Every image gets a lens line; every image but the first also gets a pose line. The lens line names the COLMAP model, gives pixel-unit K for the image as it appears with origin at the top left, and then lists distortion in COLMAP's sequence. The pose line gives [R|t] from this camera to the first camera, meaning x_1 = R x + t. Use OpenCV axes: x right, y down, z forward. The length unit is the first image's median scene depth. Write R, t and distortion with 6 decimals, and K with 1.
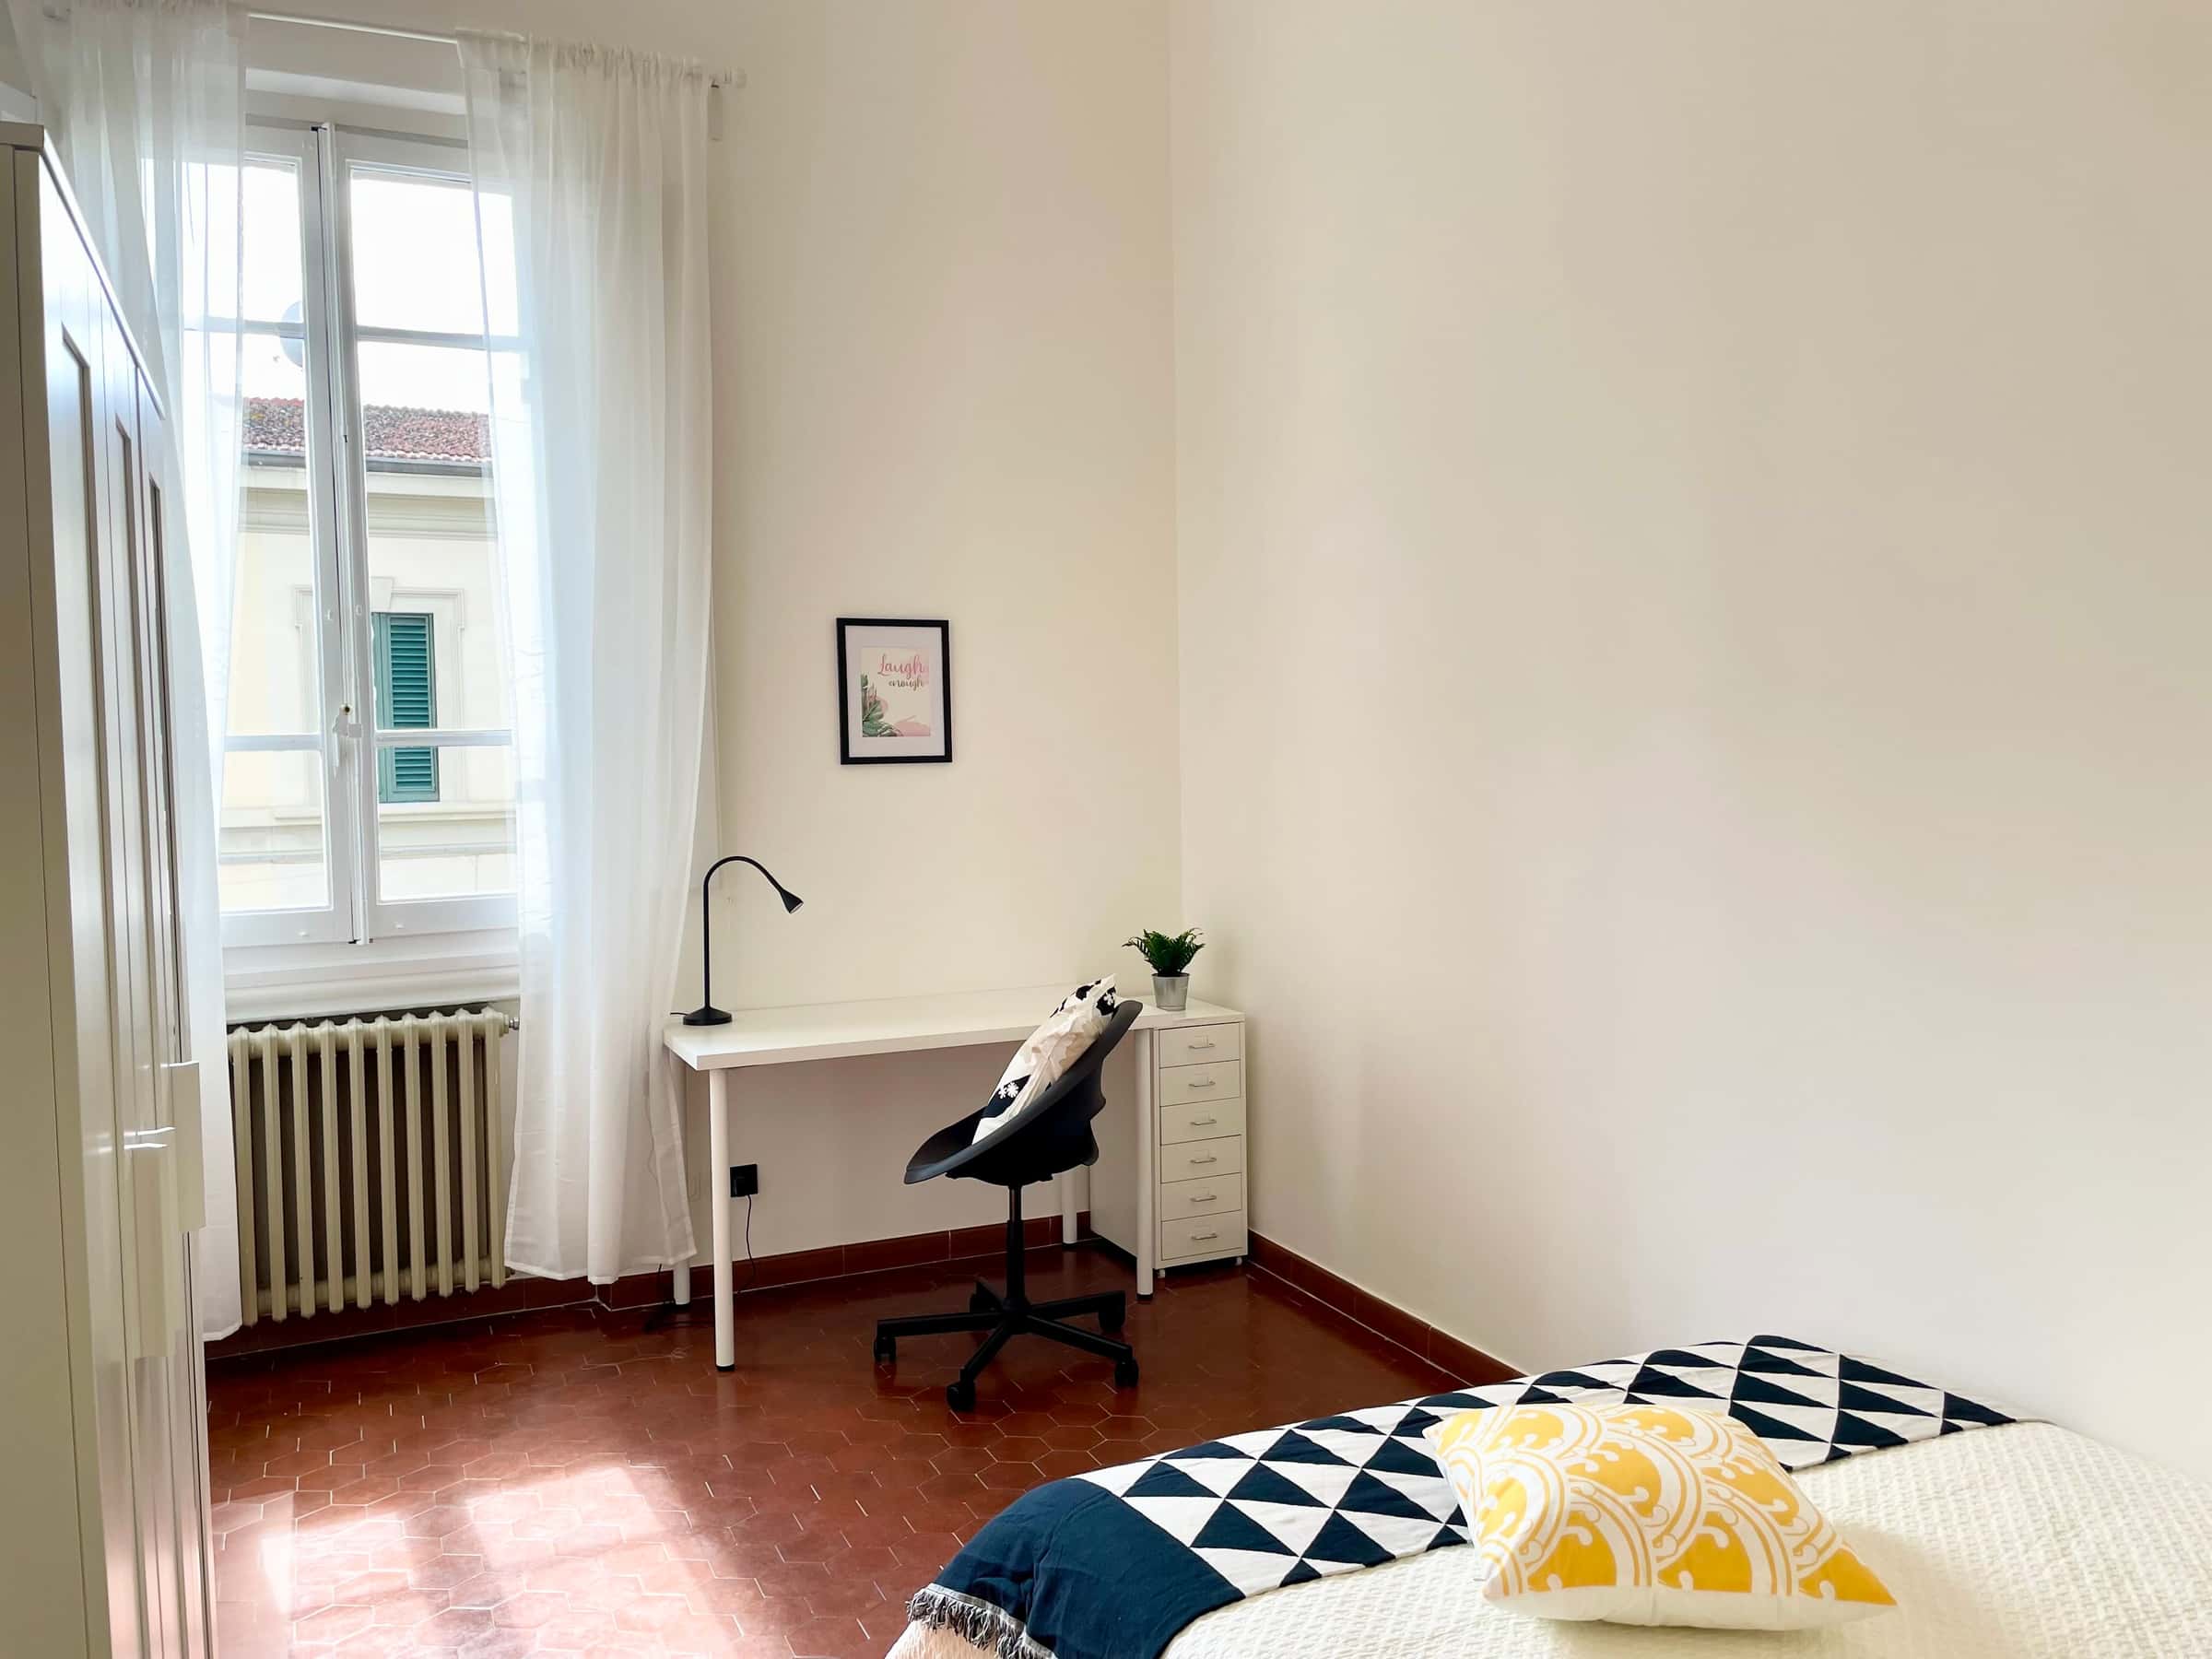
lens RADIAL K [[1685.1, 0, 1120.5], [0, 1685.1, 812.5], [0, 0, 1]] dist [0.069757, -0.093774]
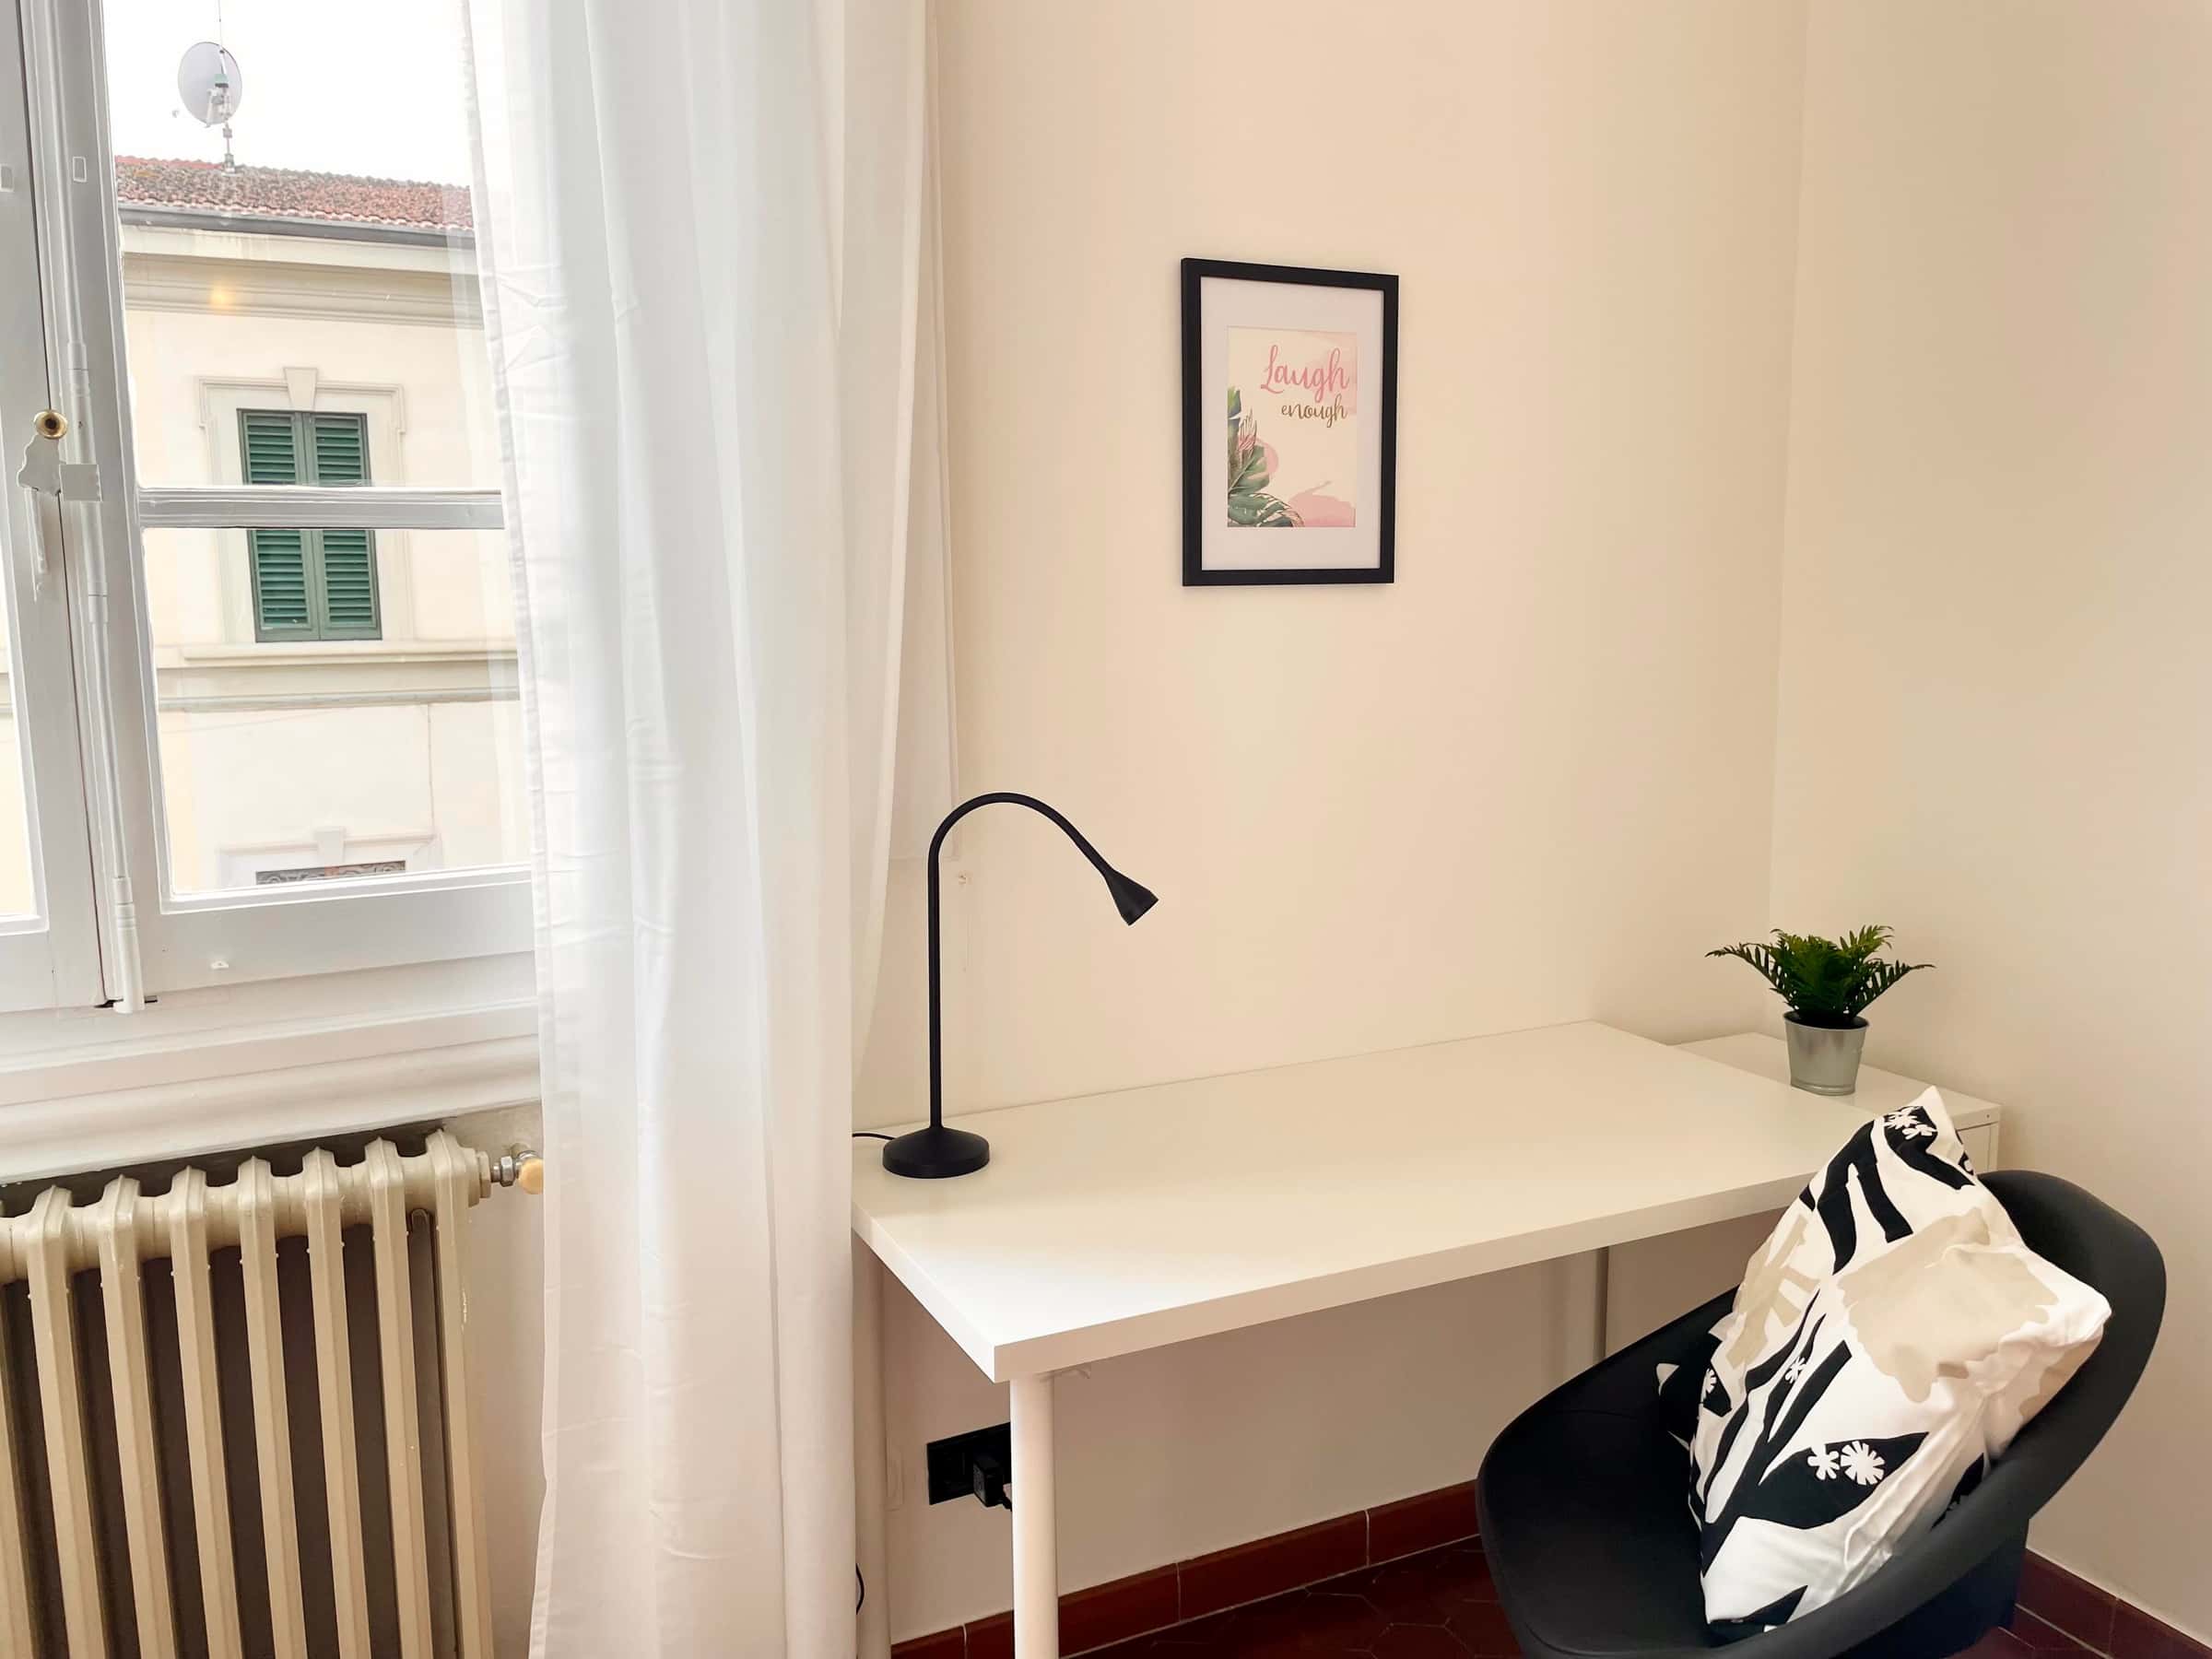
lens RADIAL K [[1685.1, 0, 1111.6], [0, 1685.1, 812.0], [0, 0, 1]] dist [0.069757, -0.093774]
pose [[0.999835, 0.005137, 0.017423, -0.208186], [-0.006739, 0.995626, 0.093184, -0.009997], [-0.016868, -0.093286, 0.995496, 0.569965]]
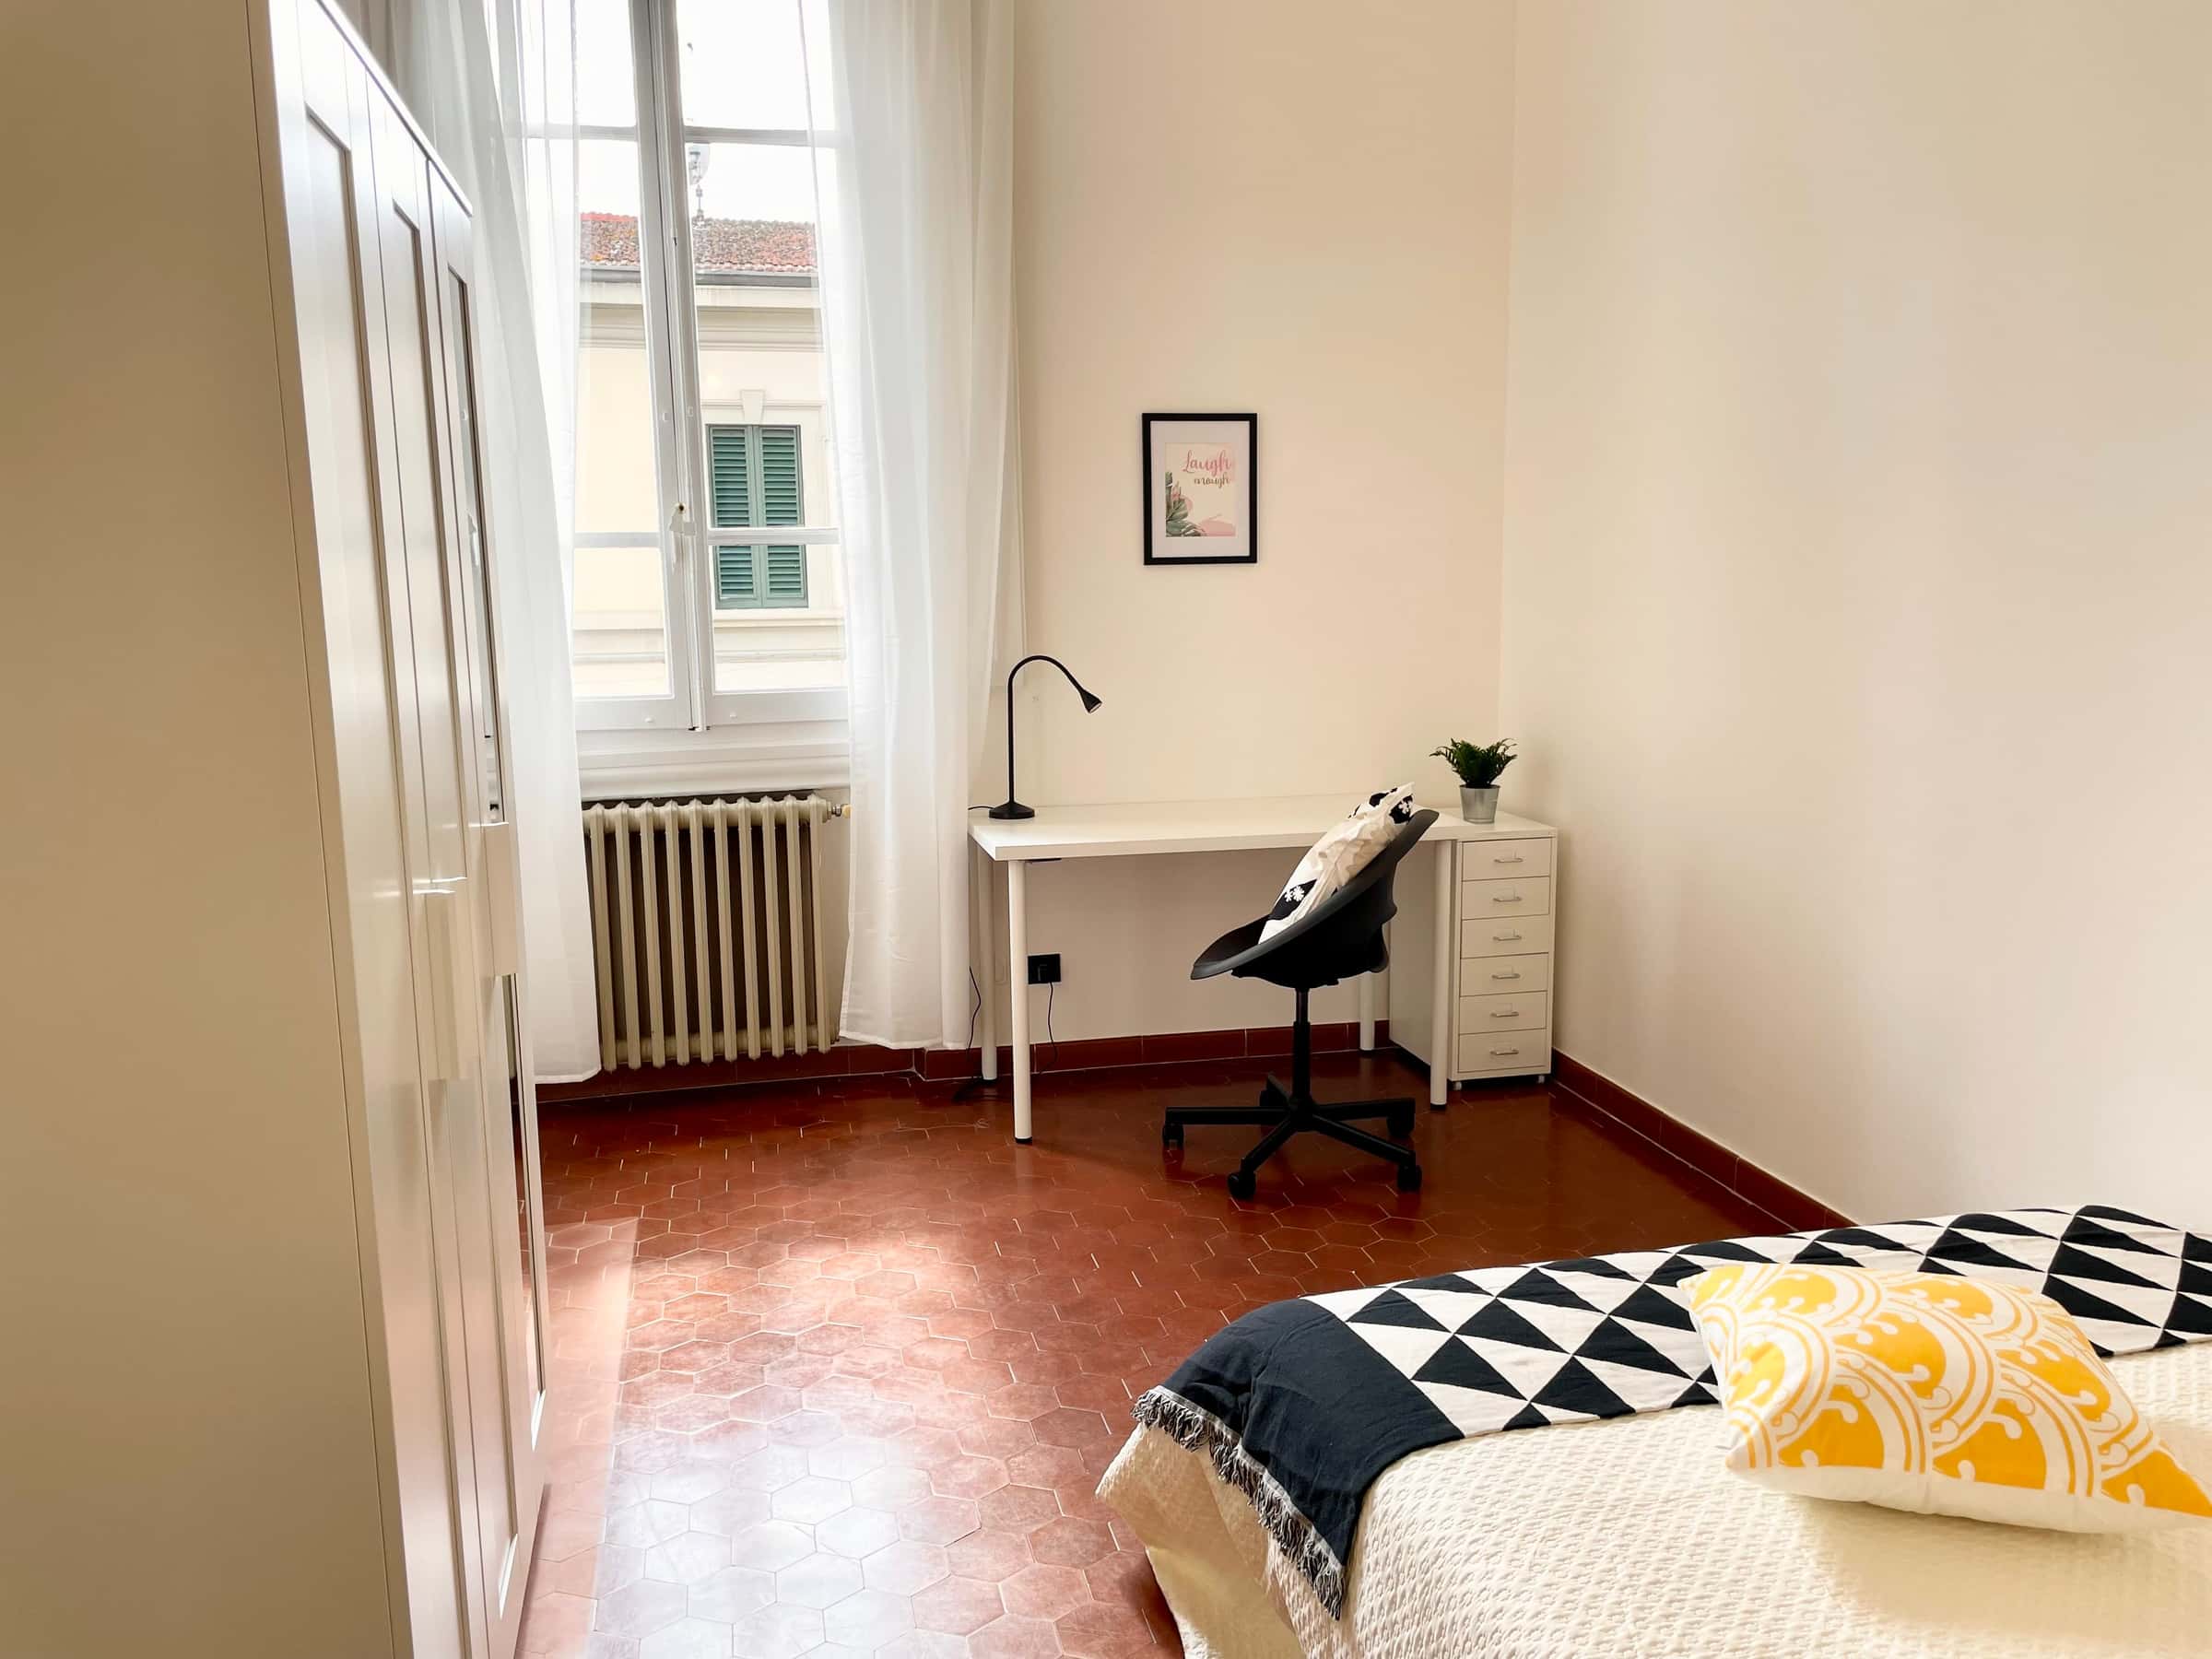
lens RADIAL K [[1685.1, 0, 1104.6], [0, 1685.1, 824.1], [0, 0, 1]] dist [0.069757, -0.093774]
pose [[0.976608, 0.035369, -0.212097, 0.029861], [-0.010356, 0.992971, 0.117904, 0.006759], [0.214776, -0.112949, 0.970110, 0.014573]]
